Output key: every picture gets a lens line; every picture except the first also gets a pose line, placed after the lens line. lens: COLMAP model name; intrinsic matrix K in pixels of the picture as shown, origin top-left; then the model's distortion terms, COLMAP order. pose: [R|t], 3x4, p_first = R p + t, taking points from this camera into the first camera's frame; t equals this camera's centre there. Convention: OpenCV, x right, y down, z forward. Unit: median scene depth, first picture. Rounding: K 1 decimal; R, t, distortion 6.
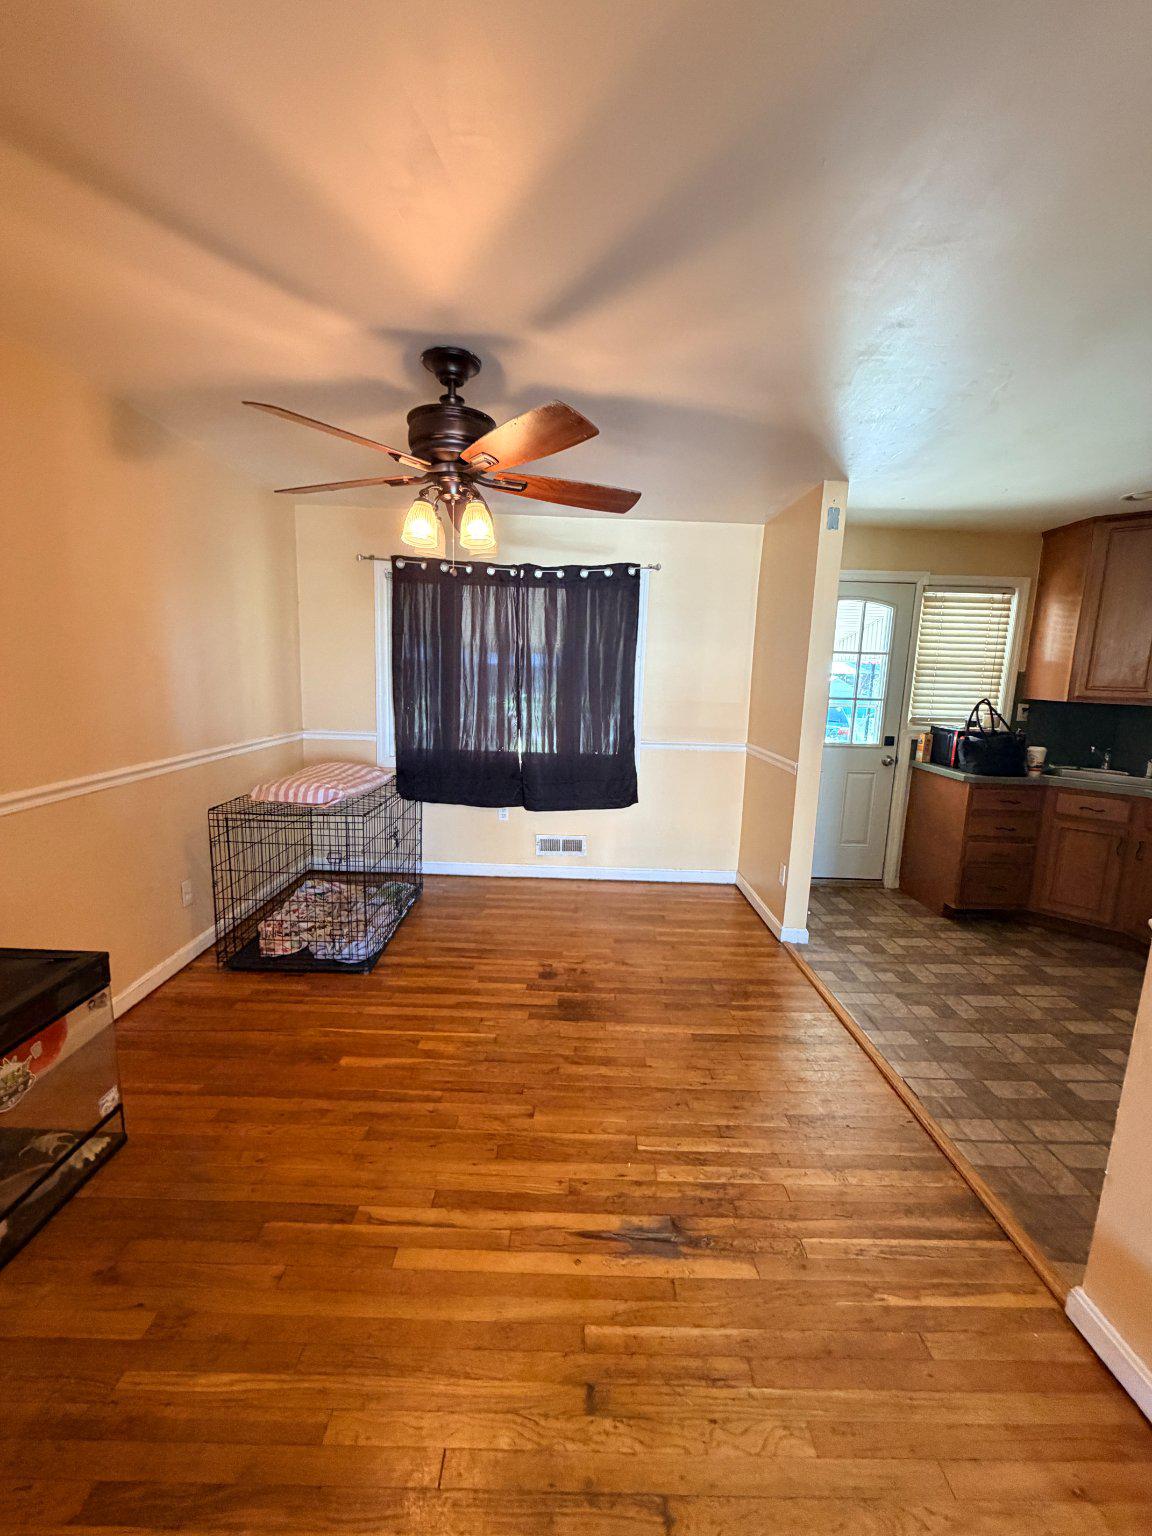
lens RADIAL K [[611.7, 0, 574.9], [0, 611.7, 764.2], [0, 0, 1]] dist [0.000679, 0.000306]
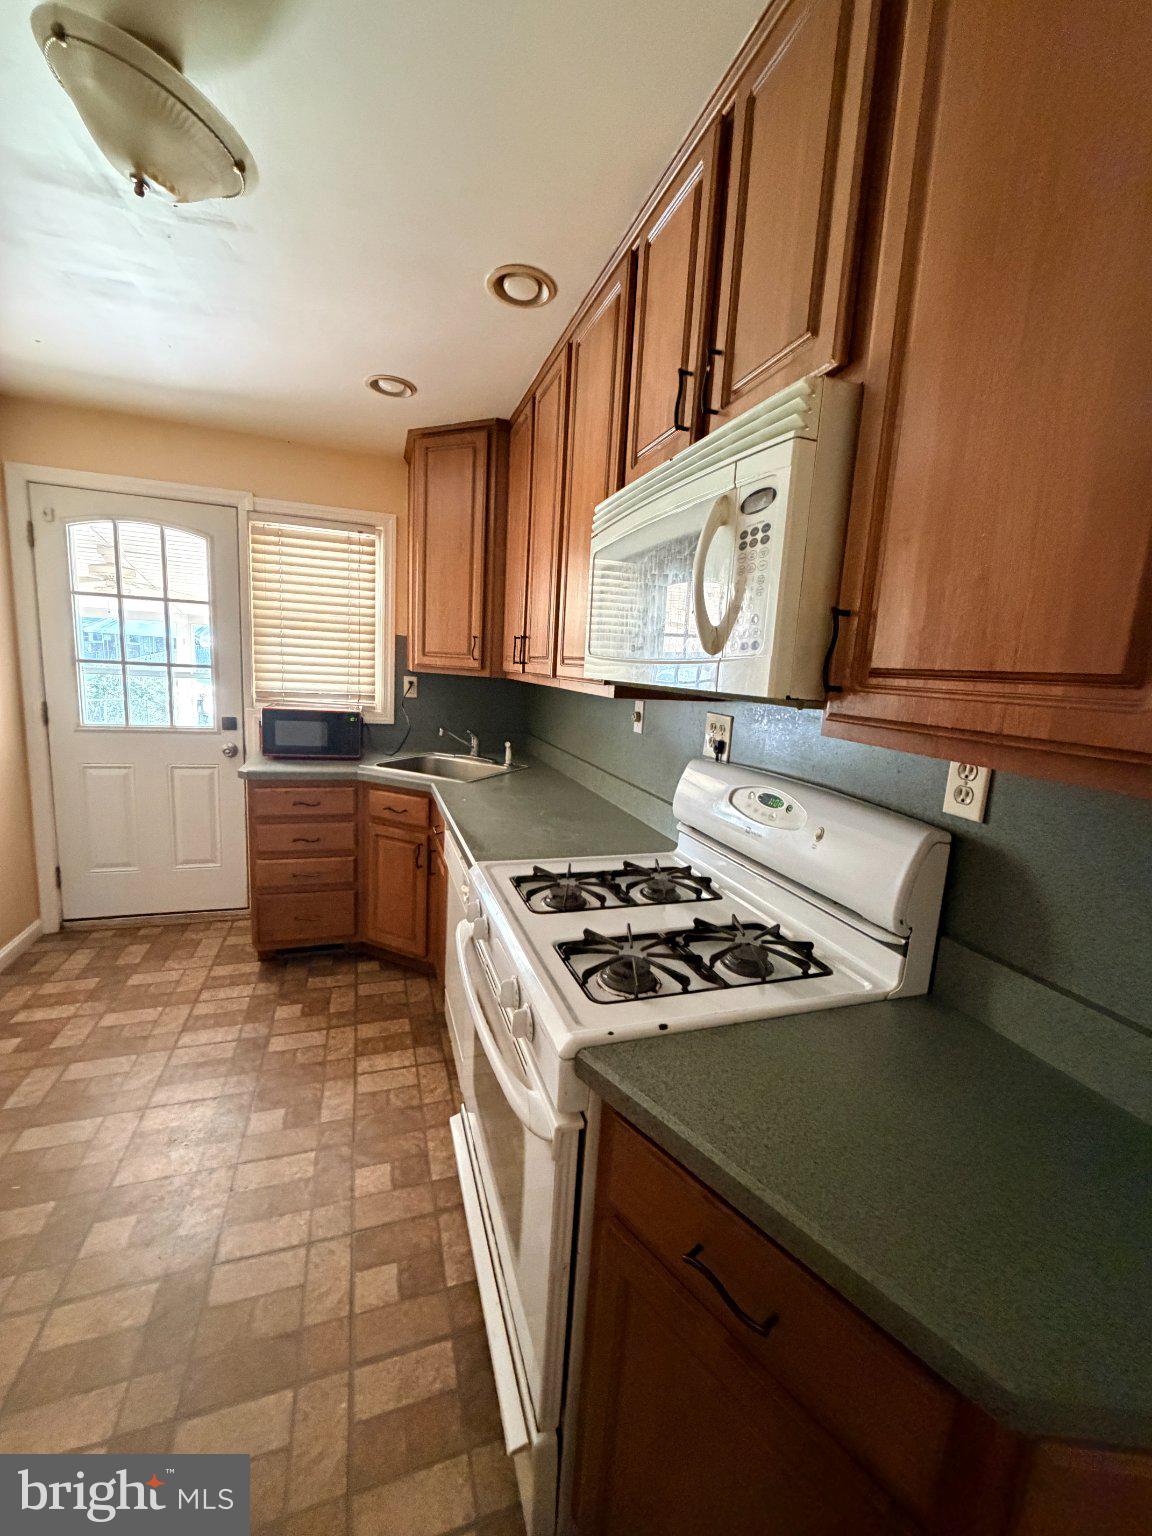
lens RADIAL K [[611.7, 0, 574.9], [0, 611.7, 764.2], [0, 0, 1]] dist [0.000679, 0.000306]
pose [[0.949822, -0.027190, 0.311607, 0.707537], [0.021291, 0.999524, 0.022319, 0.003668], [-0.312065, -0.014565, 0.949949, 0.174418]]
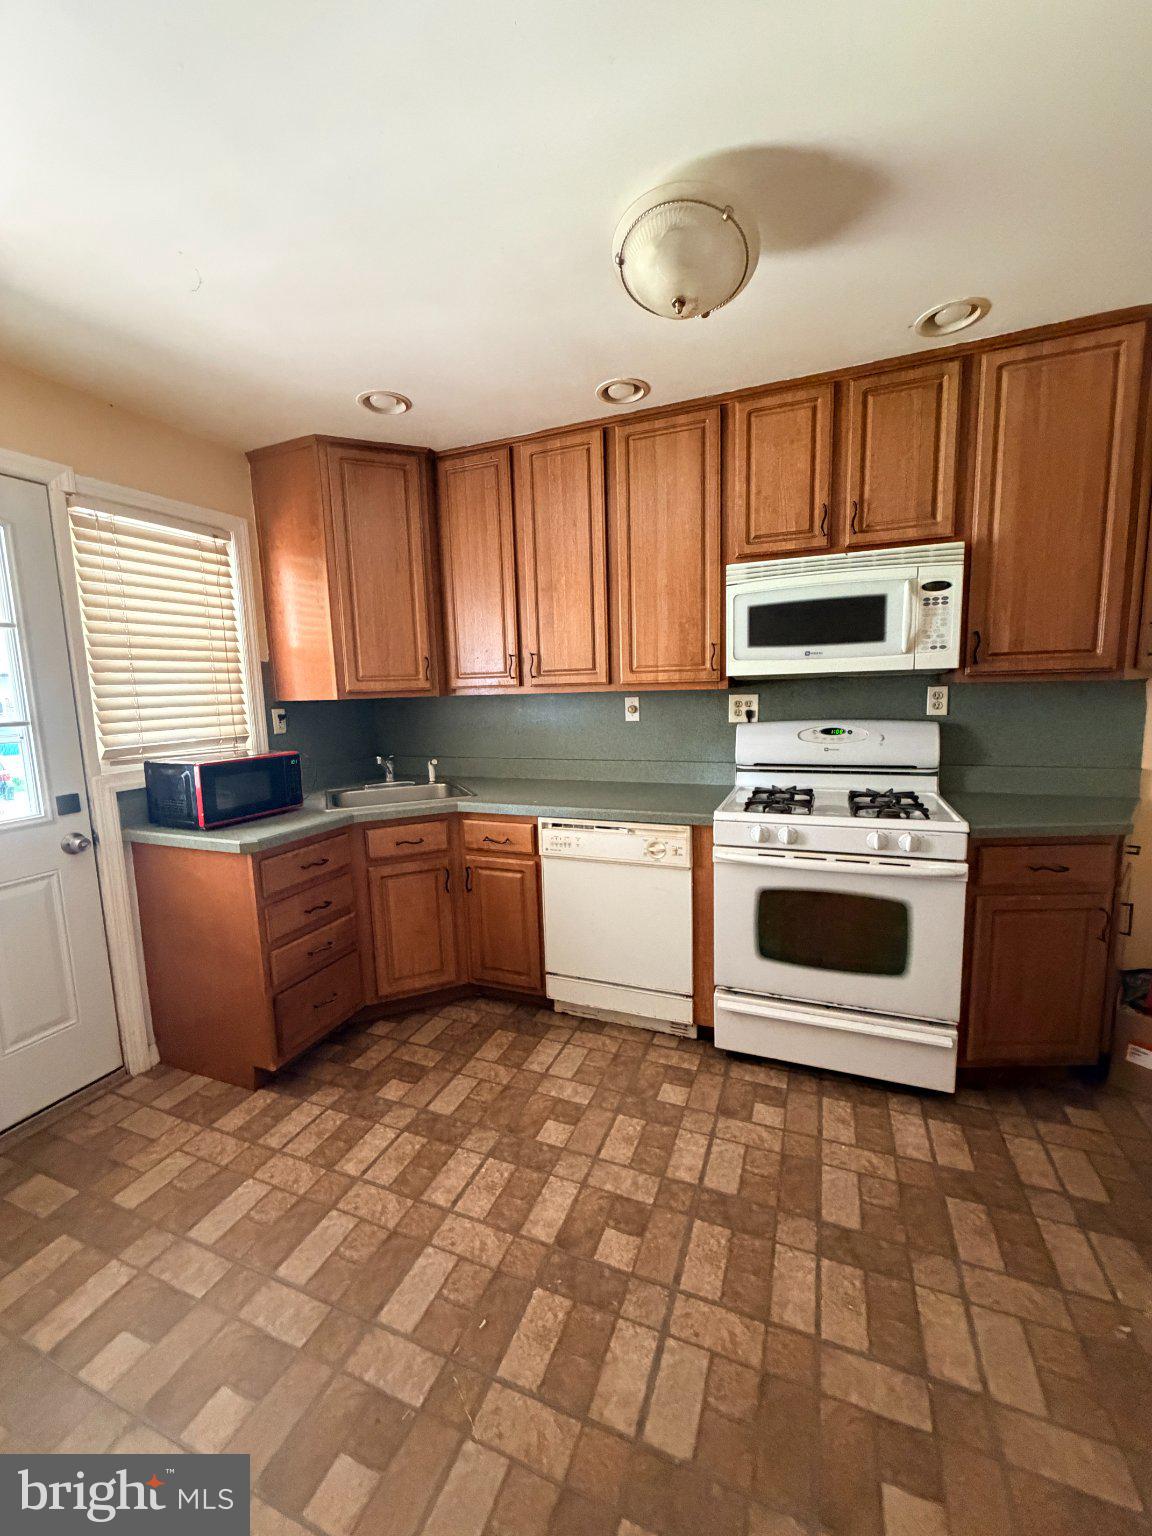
lens RADIAL K [[611.7, 0, 574.9], [0, 611.7, 764.2], [0, 0, 1]] dist [0.000679, 0.000306]
pose [[0.386248, -0.159706, 0.908464, 0.237912], [0.185989, 0.978152, 0.092881, -0.041041], [-0.903449, 0.133089, 0.407513, 0.443344]]
